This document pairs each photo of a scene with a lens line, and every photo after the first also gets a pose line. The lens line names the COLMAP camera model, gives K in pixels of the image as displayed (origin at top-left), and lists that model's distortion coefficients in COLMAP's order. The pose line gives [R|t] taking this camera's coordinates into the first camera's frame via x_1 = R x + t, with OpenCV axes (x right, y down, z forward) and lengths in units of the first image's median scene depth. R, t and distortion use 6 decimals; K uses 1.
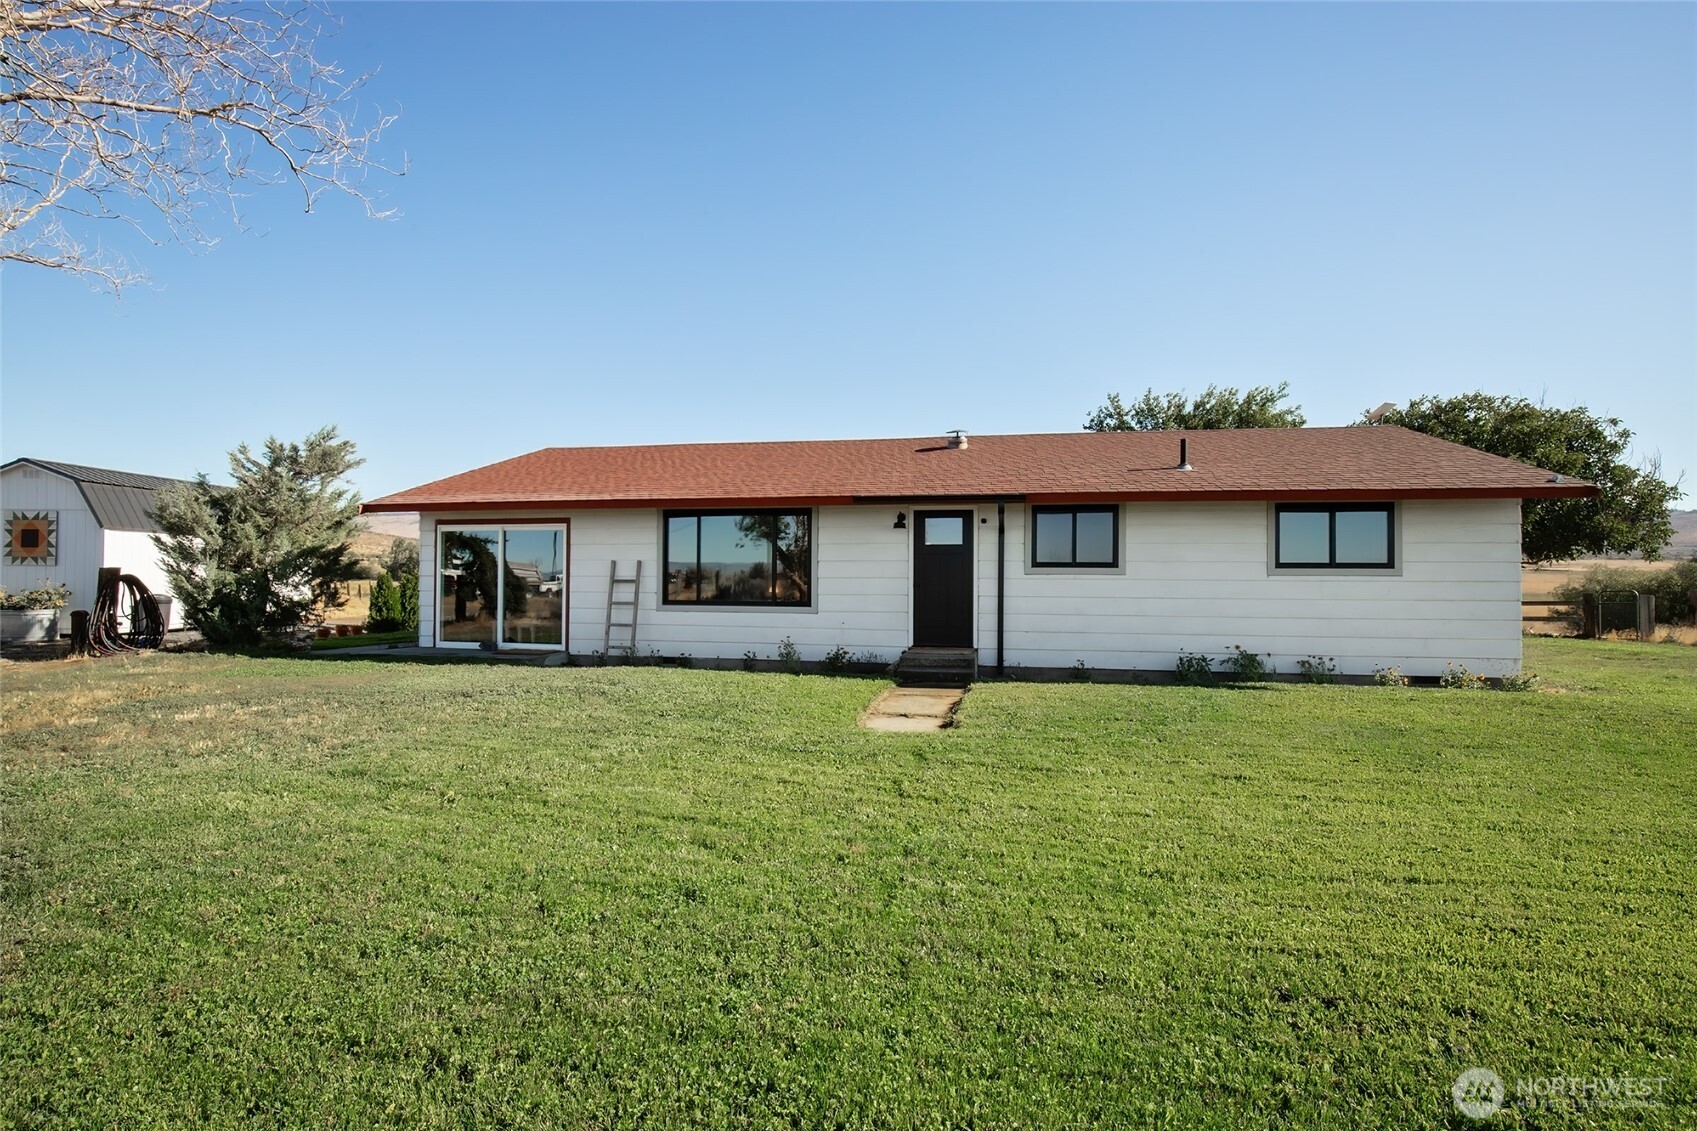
lens RADIAL K [[786.8, 0, 853.8], [0, 786.8, 572.2], [0, 0, 1]] dist [-0.033143, 0.005492]
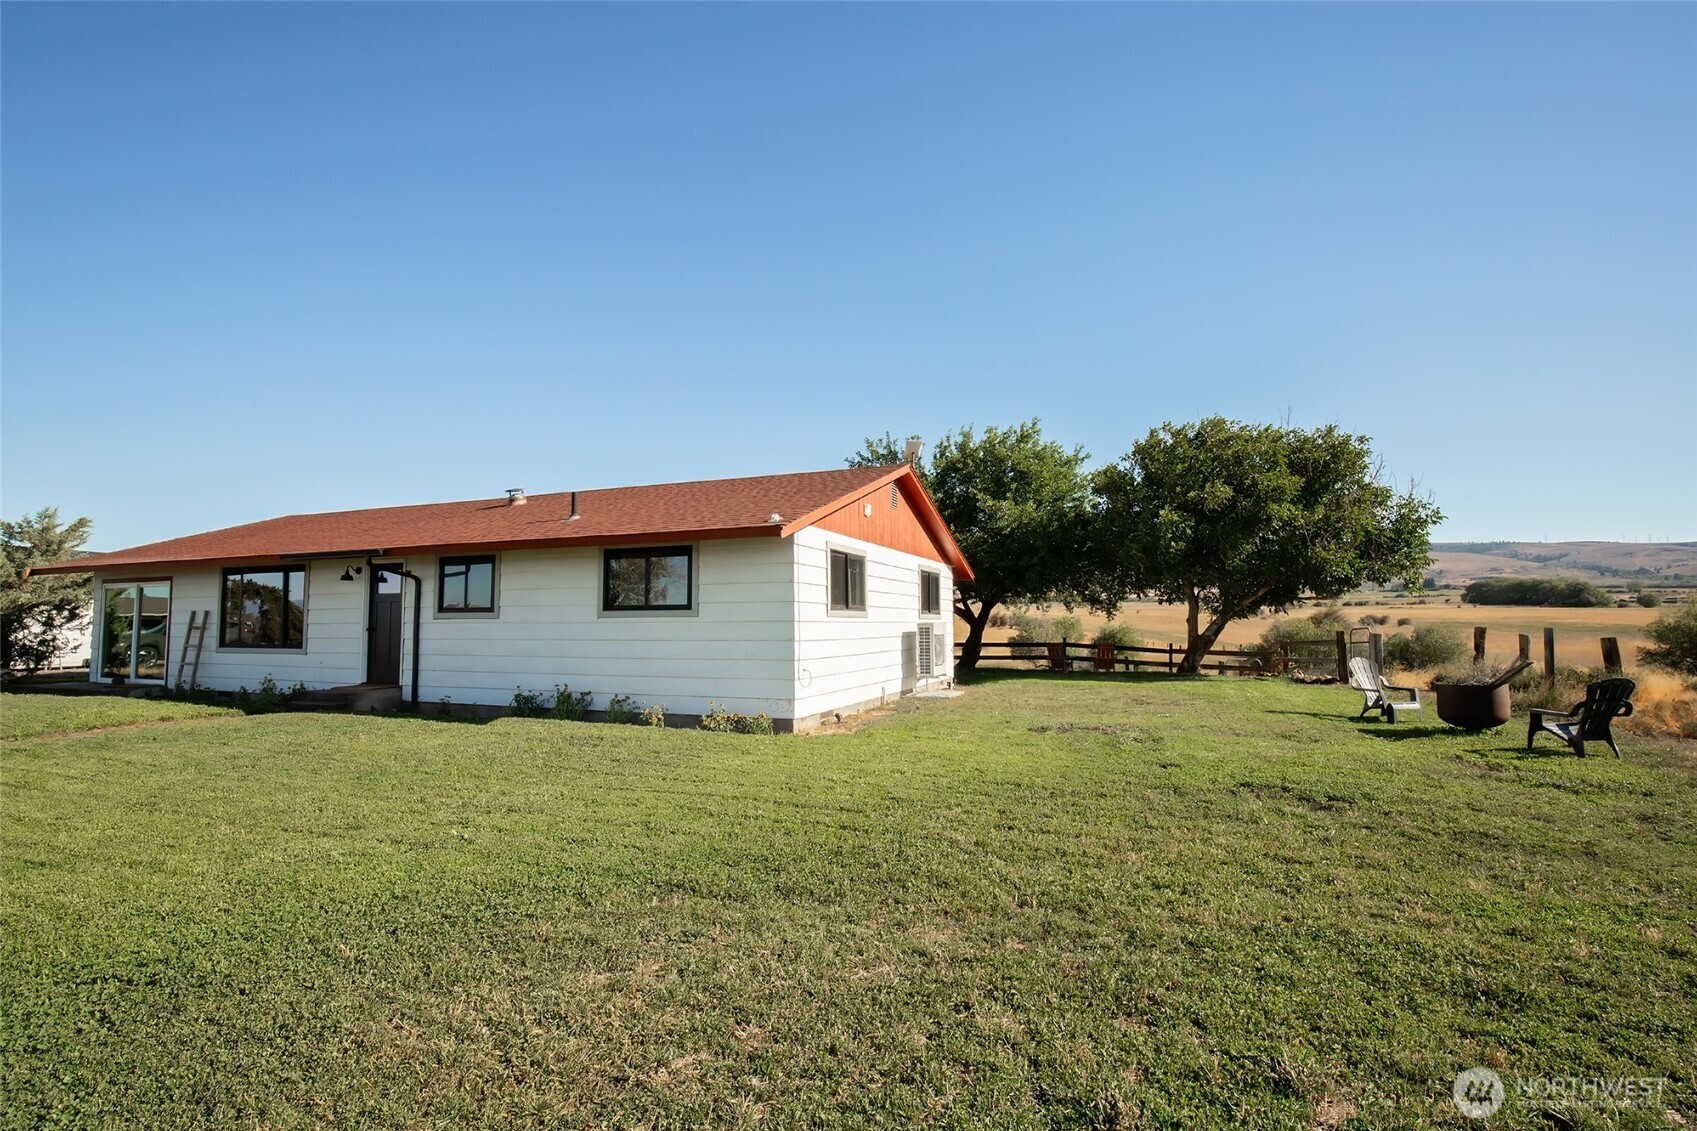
lens RADIAL K [[786.8, 0, 849.2], [0, 786.8, 570.1], [0, 0, 1]] dist [-0.033143, 0.005492]
pose [[0.984172, -0.022453, -0.175790, 0.982450], [0.012478, 0.998259, -0.057646, 0.004032], [0.176778, 0.054540, 0.982739, 0.002101]]
